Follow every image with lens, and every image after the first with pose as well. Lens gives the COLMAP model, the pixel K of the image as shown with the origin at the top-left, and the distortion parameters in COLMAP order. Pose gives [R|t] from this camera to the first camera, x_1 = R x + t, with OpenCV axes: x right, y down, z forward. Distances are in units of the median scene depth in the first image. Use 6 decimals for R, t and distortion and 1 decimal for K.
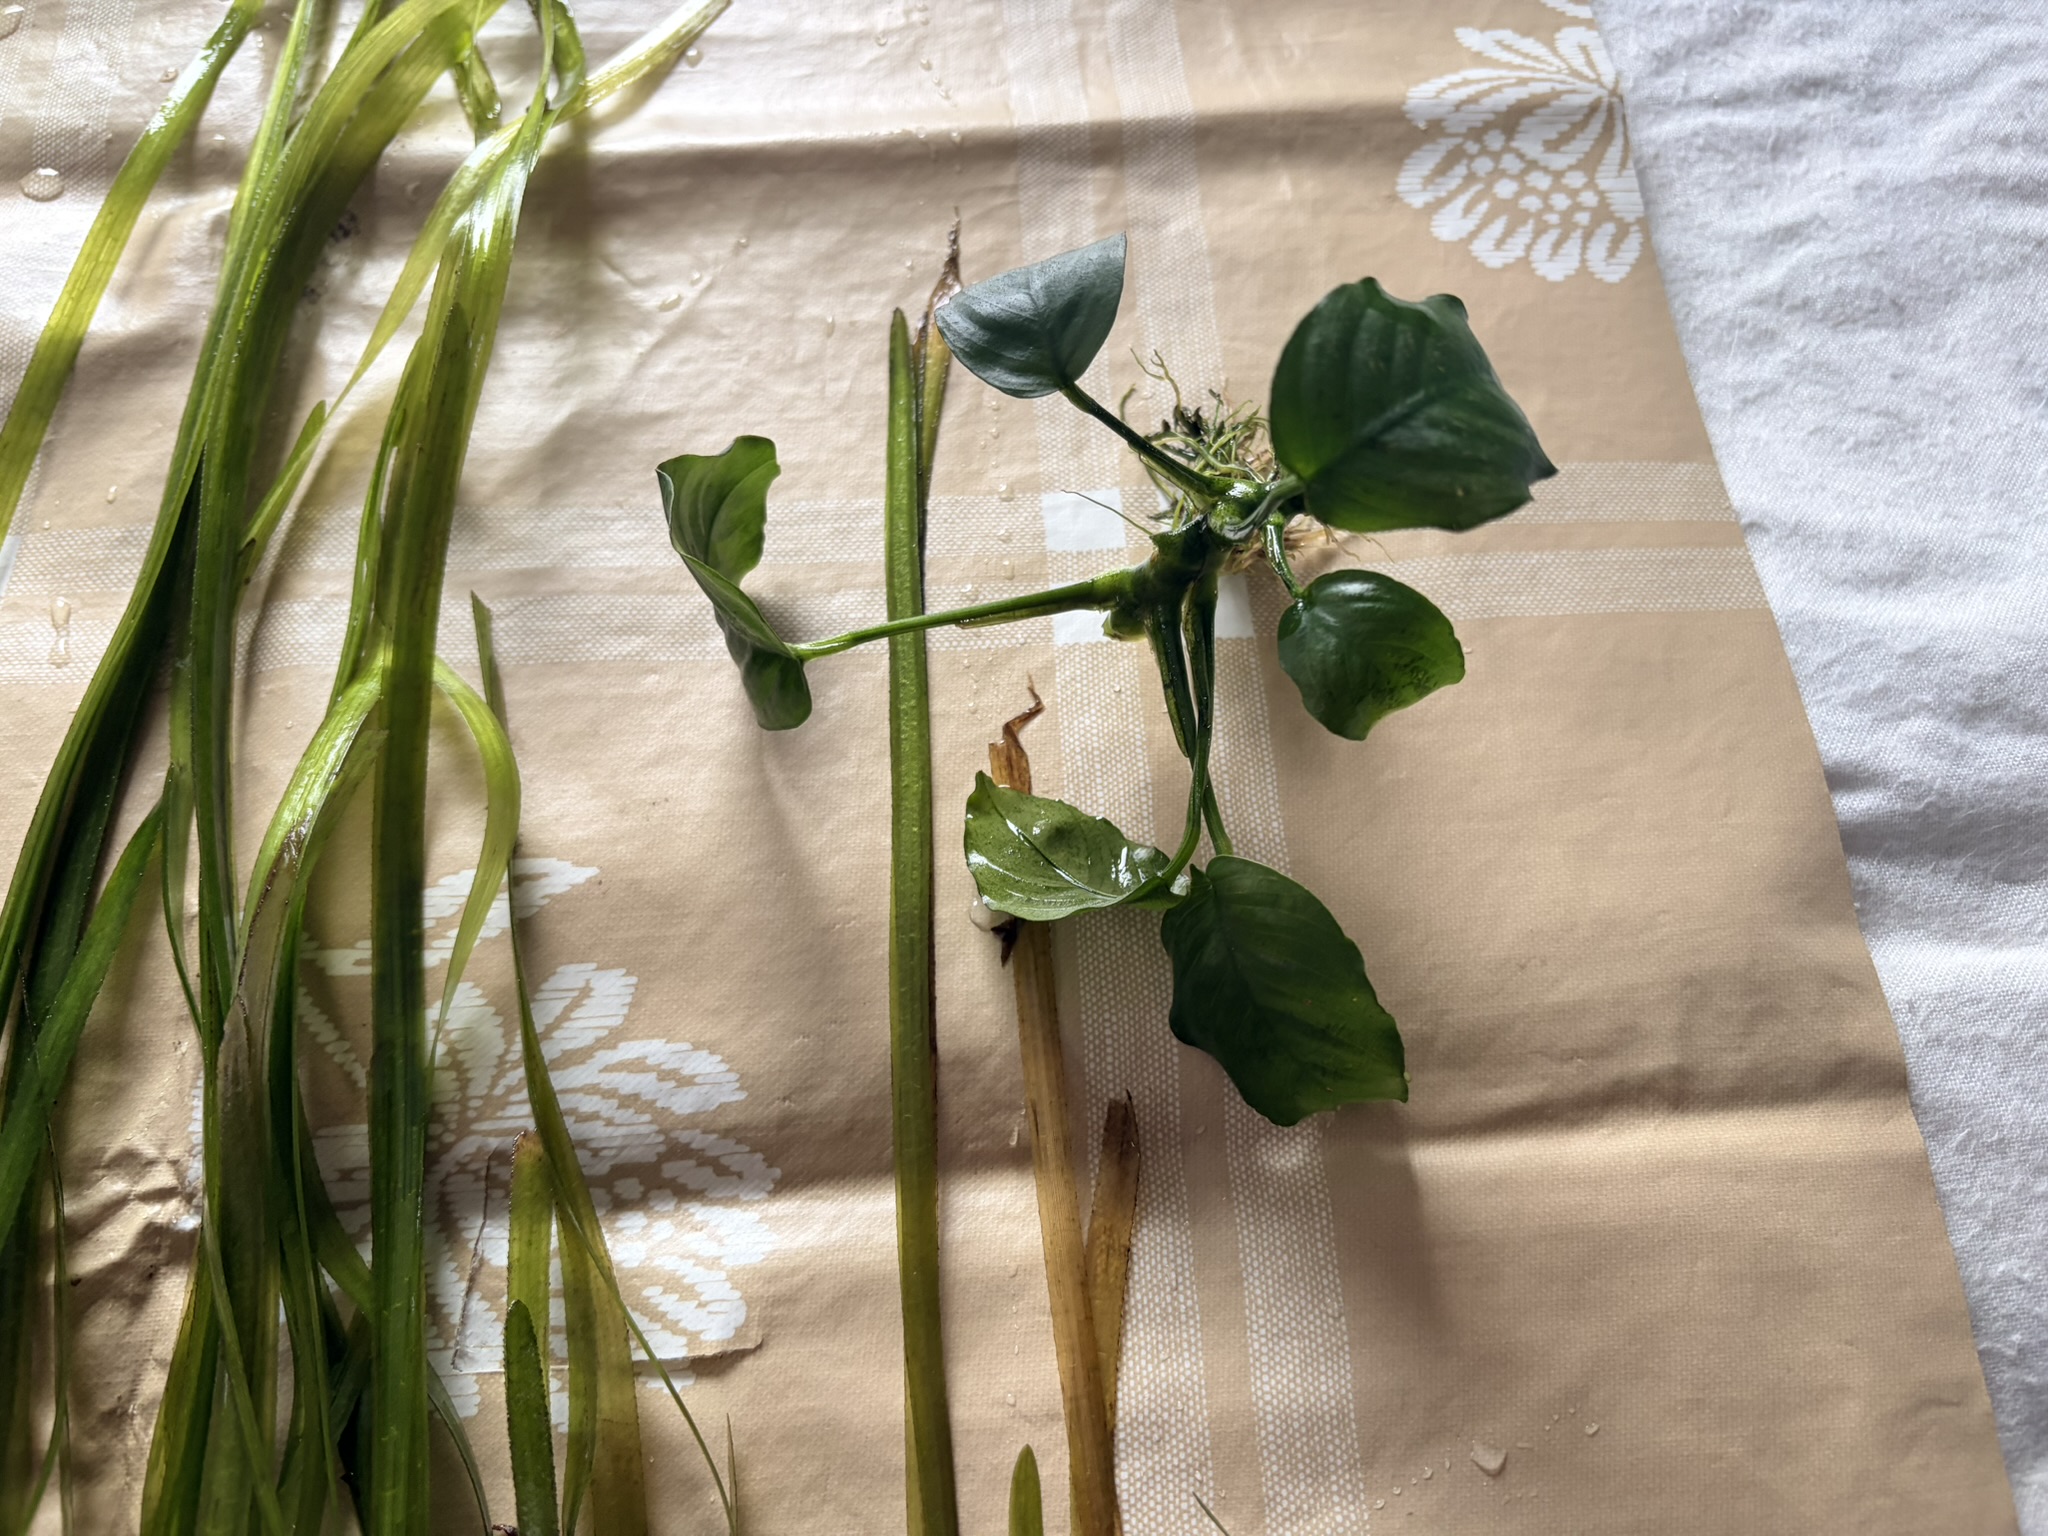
lens RADIAL K [[1610.5, 0, 1024.0], [0, 1610.5, 768.0], [0, 0, 1]] dist [-0.002833, -0.013372]
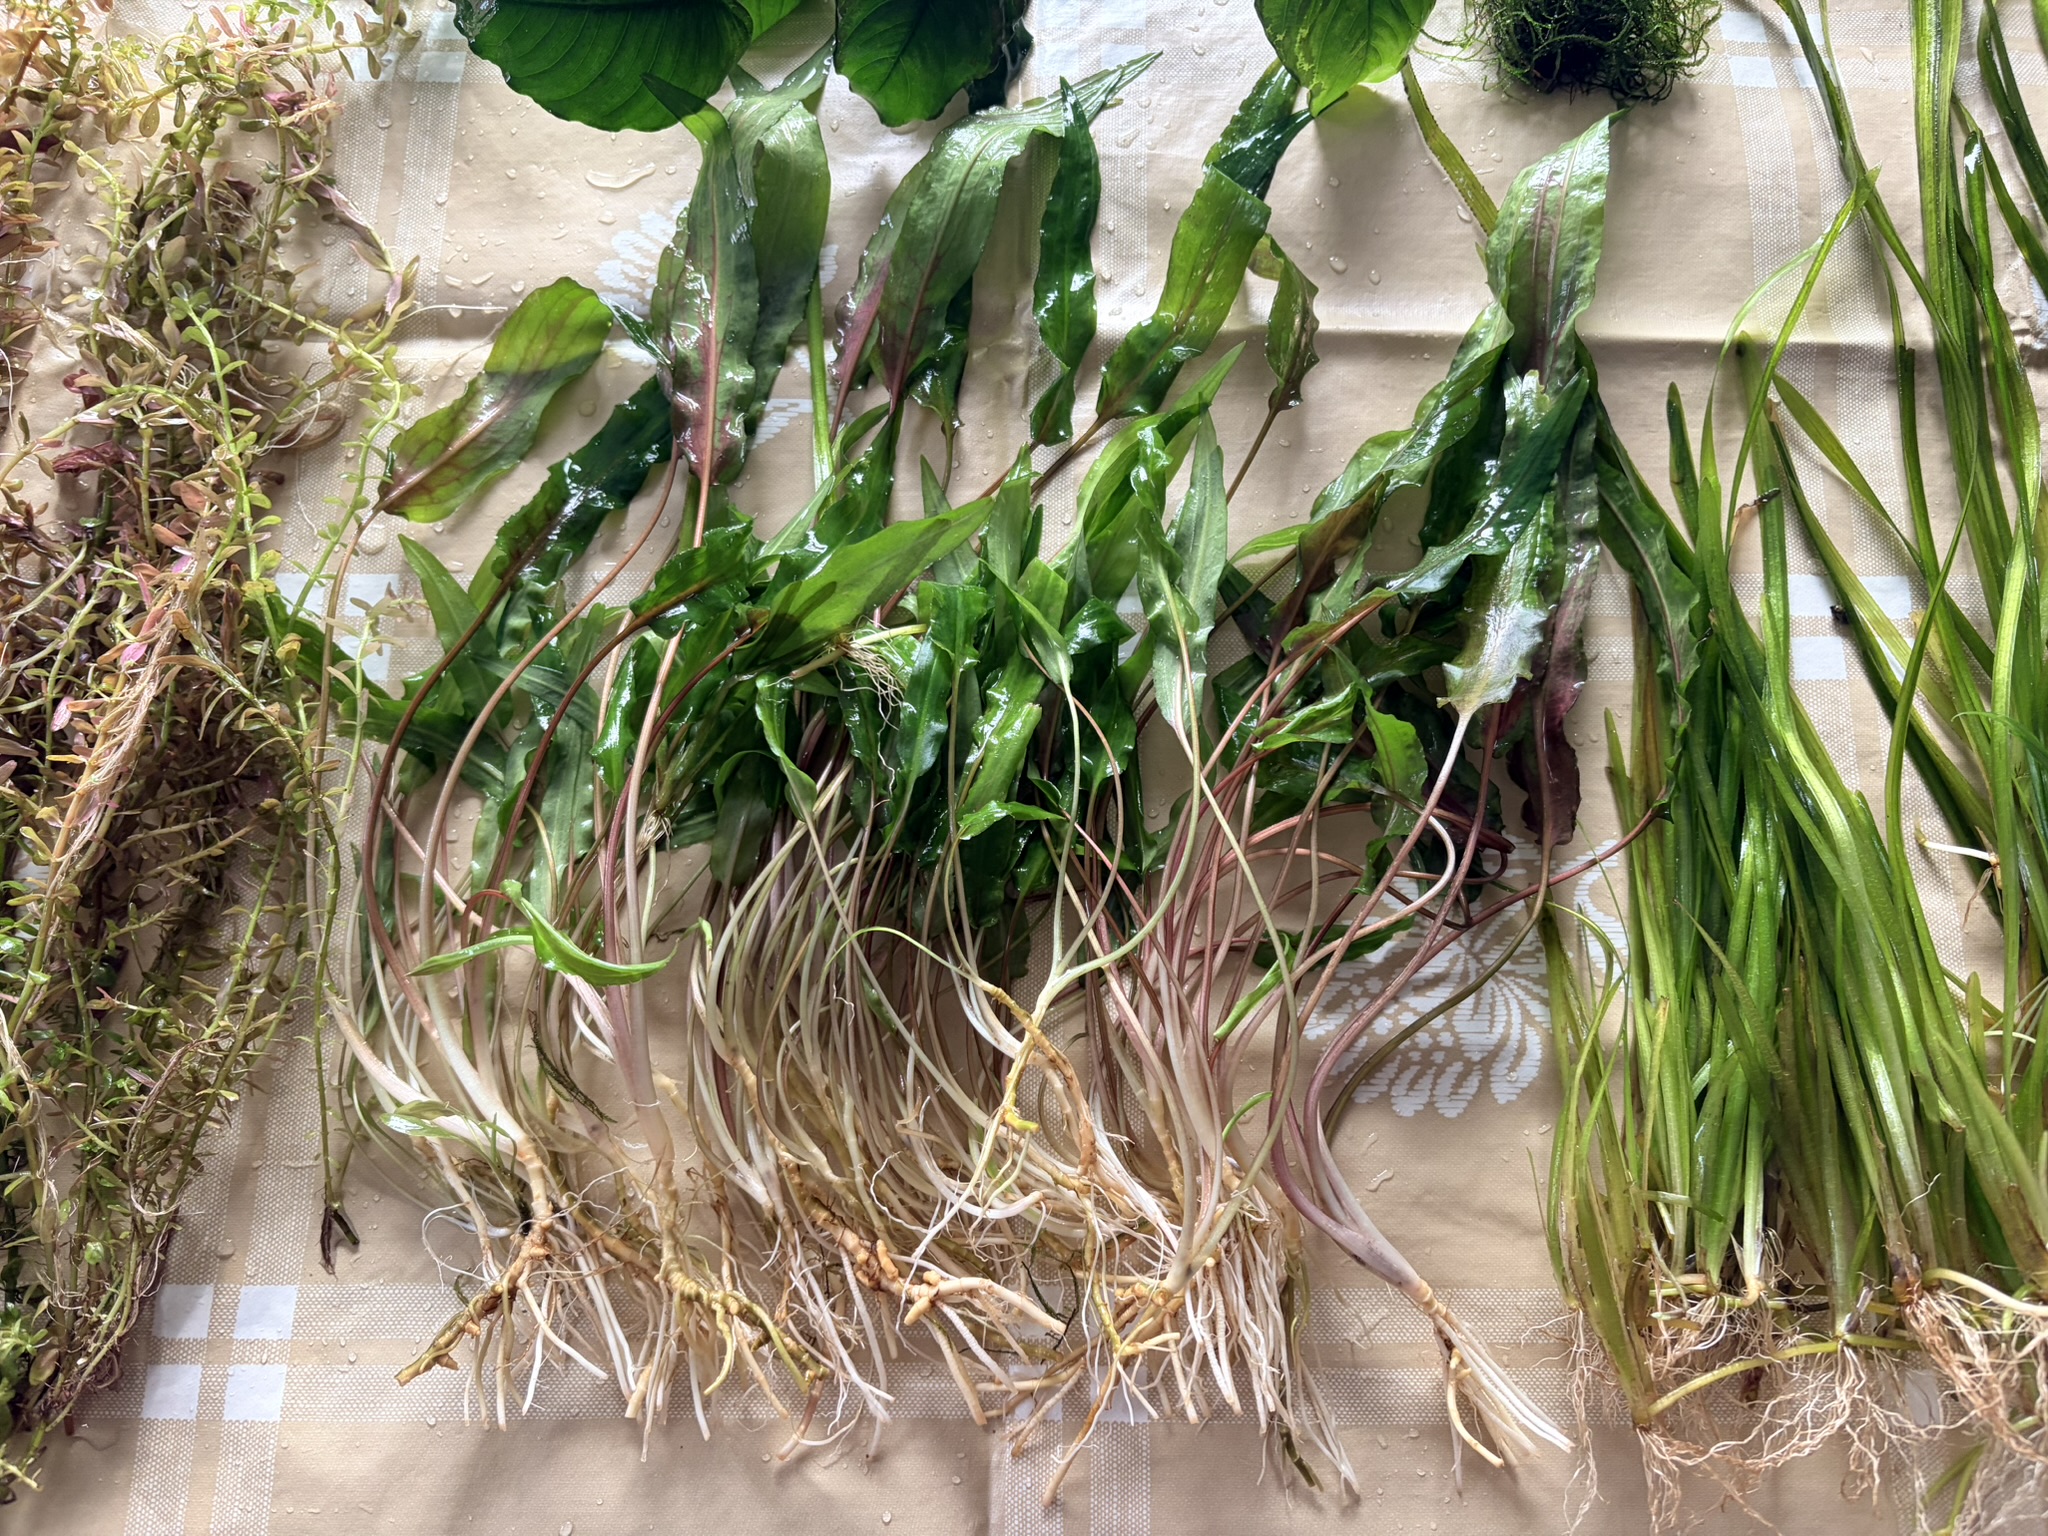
lens RADIAL K [[1566.5, 0, 1024.8], [0, 1566.5, 782.8], [0, 0, 1]] dist [0.011367, -0.025061]
pose [[0.995503, 0.060372, -0.072994, -1.515697], [-0.050606, 0.990361, 0.128938, 0.600267], [0.080074, -0.124664, 0.988963, -1.043086]]
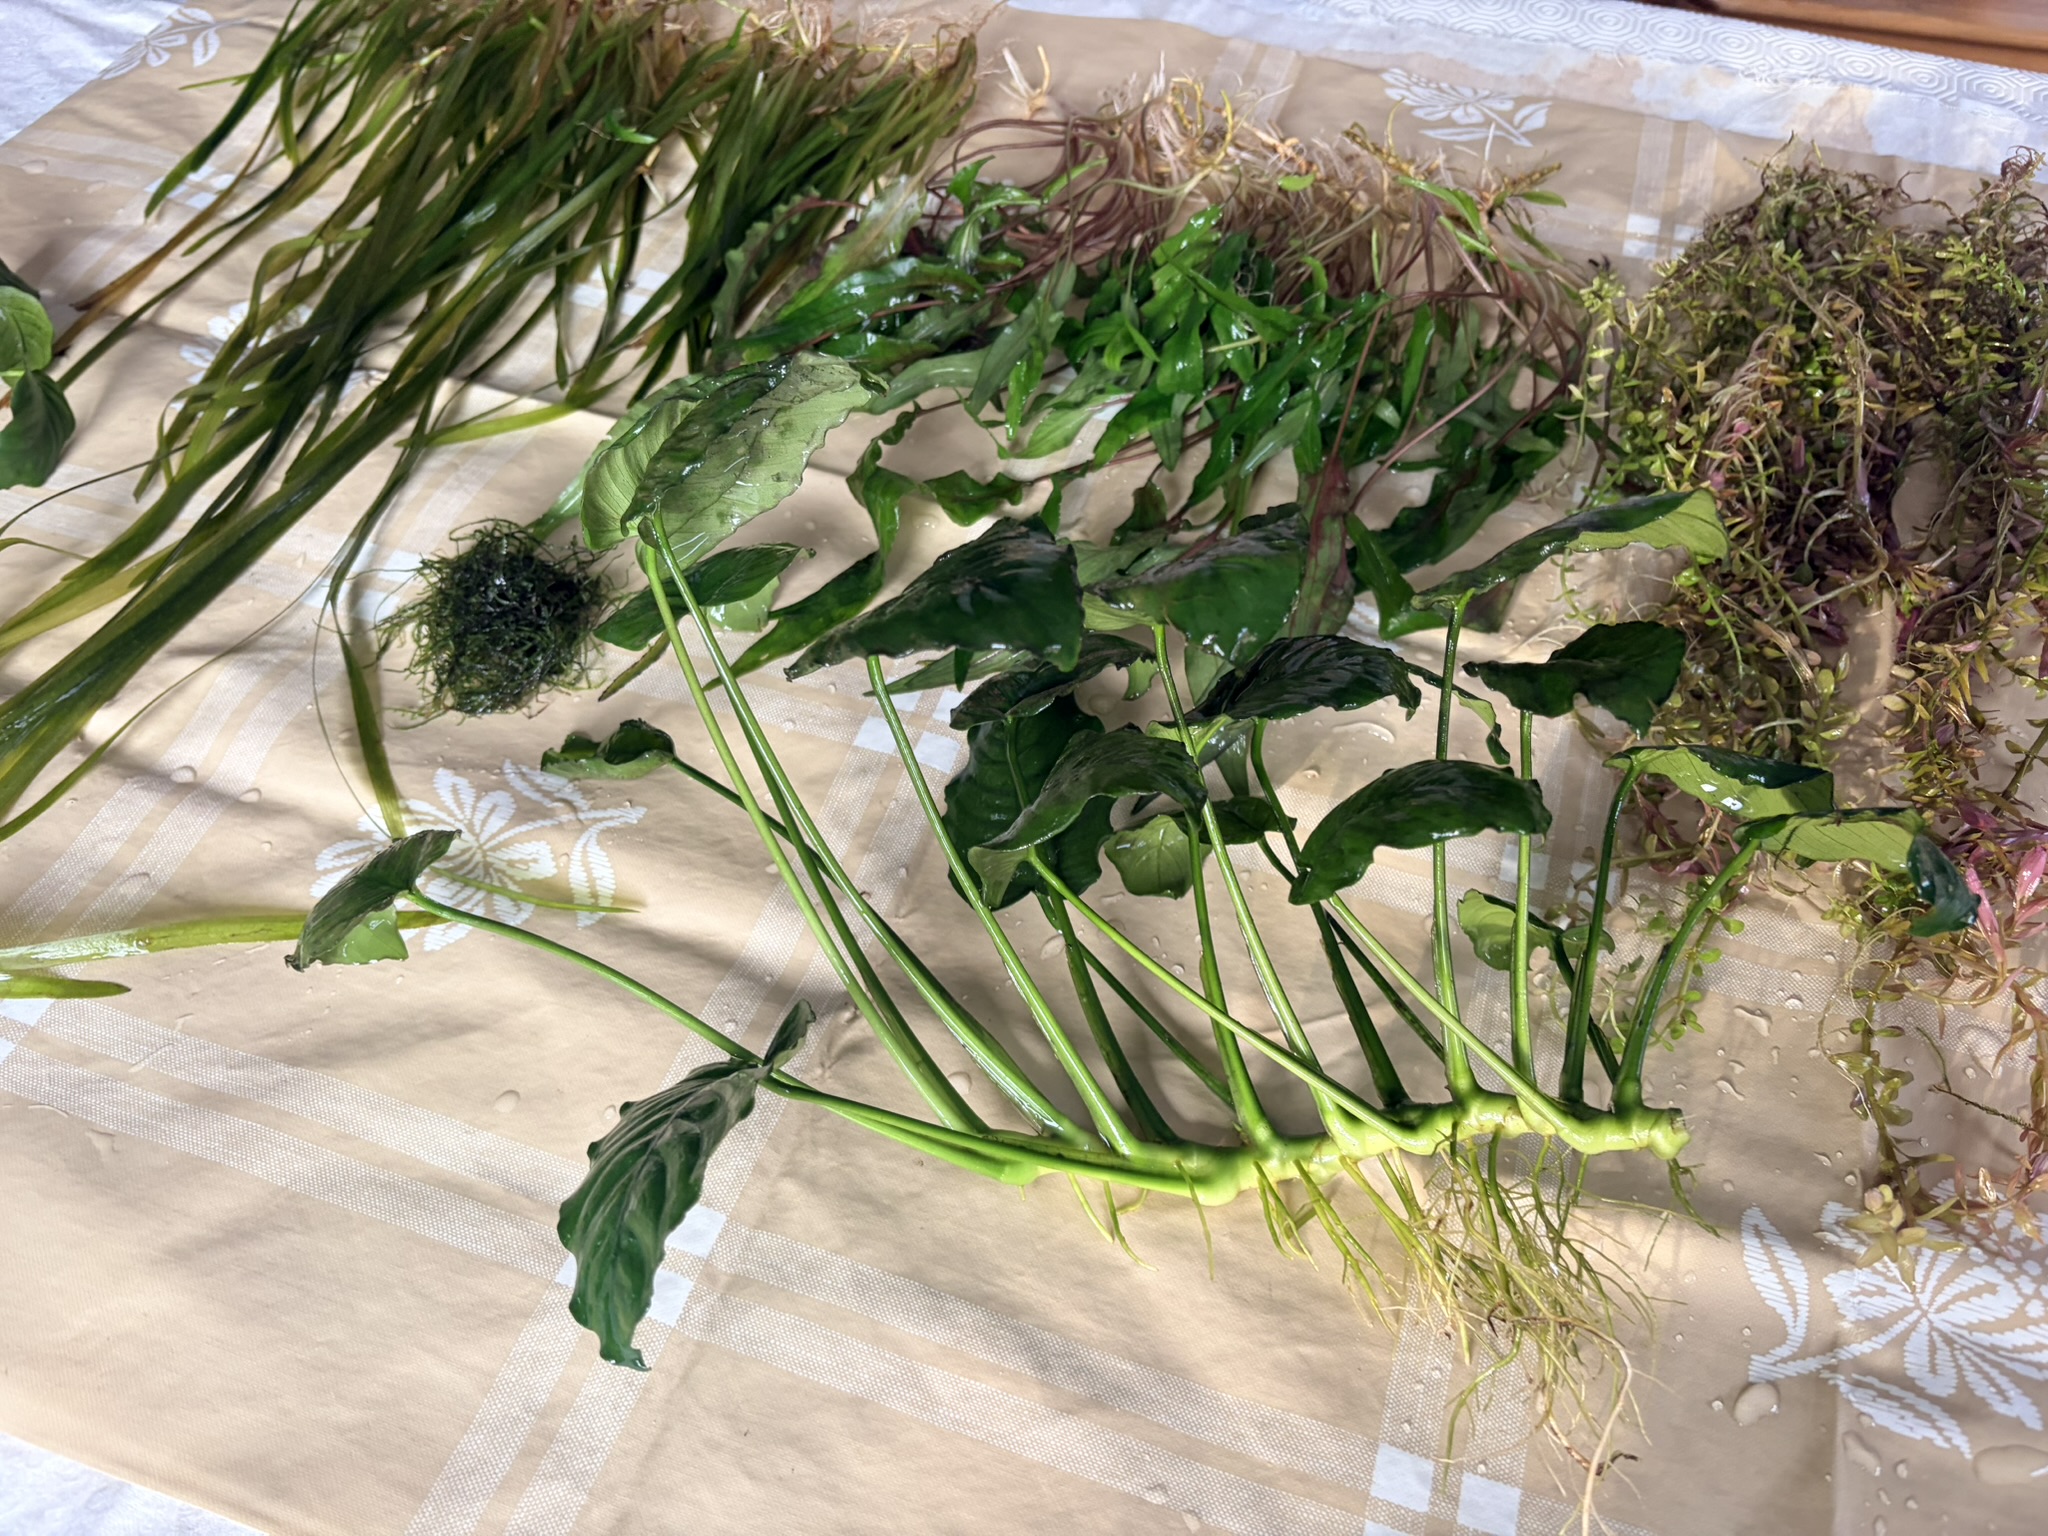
lens RADIAL K [[1566.5, 0, 1024.8], [0, 1566.5, 782.8], [0, 0, 1]] dist [0.011367, -0.025061]
pose [[-0.921011, -0.343477, 0.183746, -2.181685], [0.328395, -0.430932, 0.840508, -1.836777], [-0.209513, 0.834459, 0.509689, -0.024254]]
